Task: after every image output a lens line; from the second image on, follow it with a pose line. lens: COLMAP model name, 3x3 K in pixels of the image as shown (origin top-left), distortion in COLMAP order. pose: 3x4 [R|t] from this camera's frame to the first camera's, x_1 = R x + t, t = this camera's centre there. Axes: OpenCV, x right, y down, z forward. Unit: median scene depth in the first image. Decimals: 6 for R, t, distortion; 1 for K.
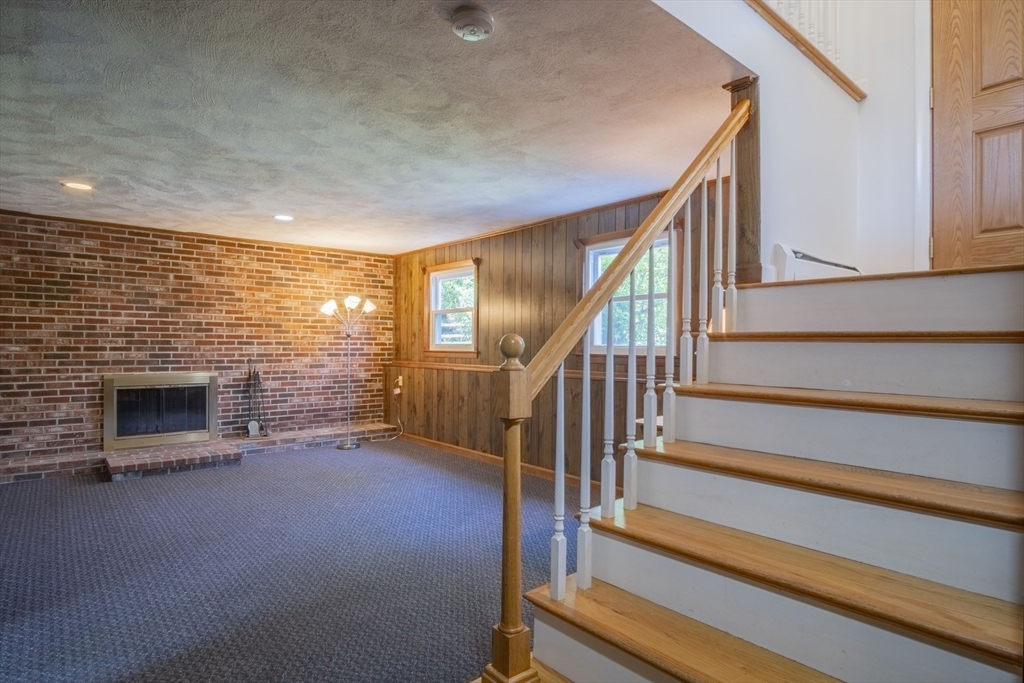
lens RADIAL K [[556.0, 0, 511.3], [0, 556.0, 345.4], [0, 0, 1]] dist [0.000404, 0.002532]
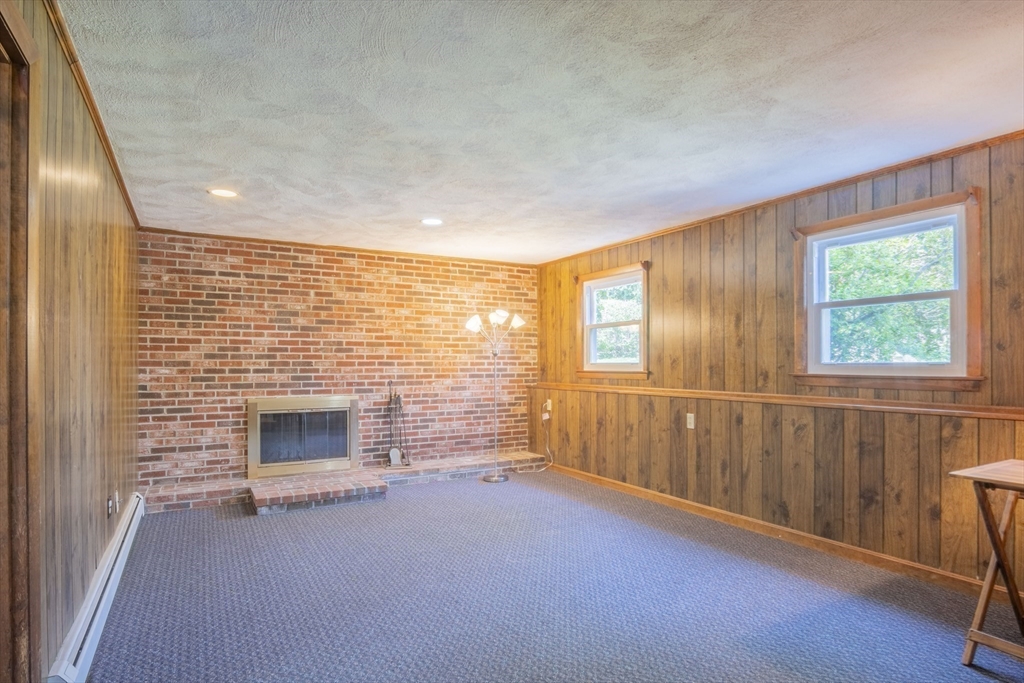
lens RADIAL K [[556.0, 0, 525.8], [0, 556.0, 362.0], [0, 0, 1]] dist [0.000404, 0.002532]
pose [[0.987248, -0.008475, -0.158961, -0.109279], [0.007712, 0.999956, -0.005419, -0.000376], [0.159000, 0.004124, 0.987270, 0.134727]]
